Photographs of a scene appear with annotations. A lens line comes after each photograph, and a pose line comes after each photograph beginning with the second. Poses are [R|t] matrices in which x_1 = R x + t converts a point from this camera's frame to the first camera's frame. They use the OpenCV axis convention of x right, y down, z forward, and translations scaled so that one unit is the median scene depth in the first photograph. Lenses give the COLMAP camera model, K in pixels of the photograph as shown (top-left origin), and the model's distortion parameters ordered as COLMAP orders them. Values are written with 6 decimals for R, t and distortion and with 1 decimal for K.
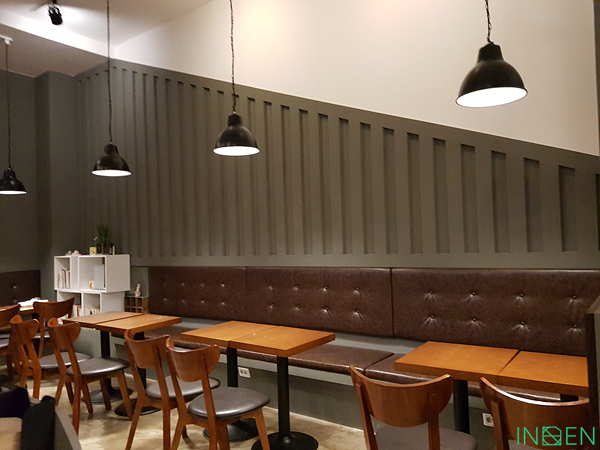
lens RADIAL K [[476.1, 0, 302.1], [0, 476.1, 227.5], [0, 0, 1]] dist [0.056104, -0.083893]
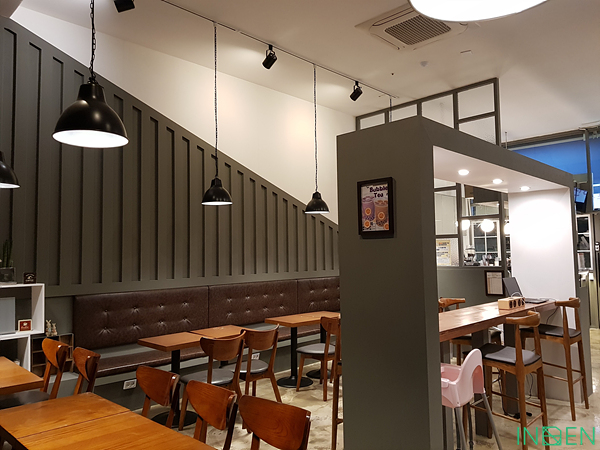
lens RADIAL K [[476.1, 0, 299.2], [0, 476.1, 224.3], [0, 0, 1]] dist [0.056104, -0.083893]
pose [[0.155797, 0.099381, 0.982777, -1.171978], [-0.011962, 0.995043, -0.098725, 0.034346], [-0.987717, 0.003625, 0.156214, 0.464567]]
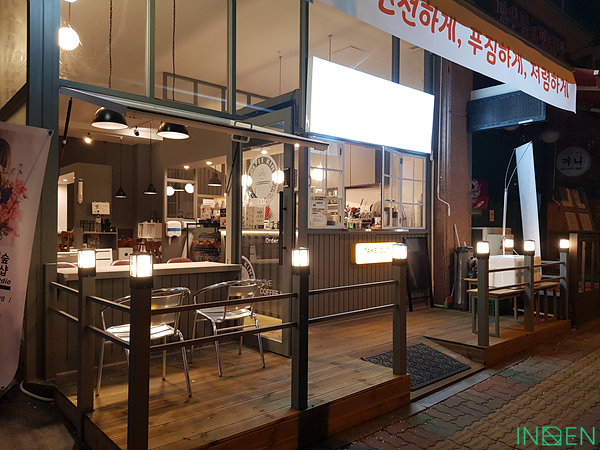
lens RADIAL K [[476.1, 0, 299.3], [0, 476.1, 225.4], [0, 0, 1]] dist [0.056104, -0.083893]
pose [[0.981064, 0.042785, -0.188898, 0.785296], [-0.038669, 0.998929, 0.025421, -0.018820], [0.189783, -0.017635, 0.981668, -1.282171]]
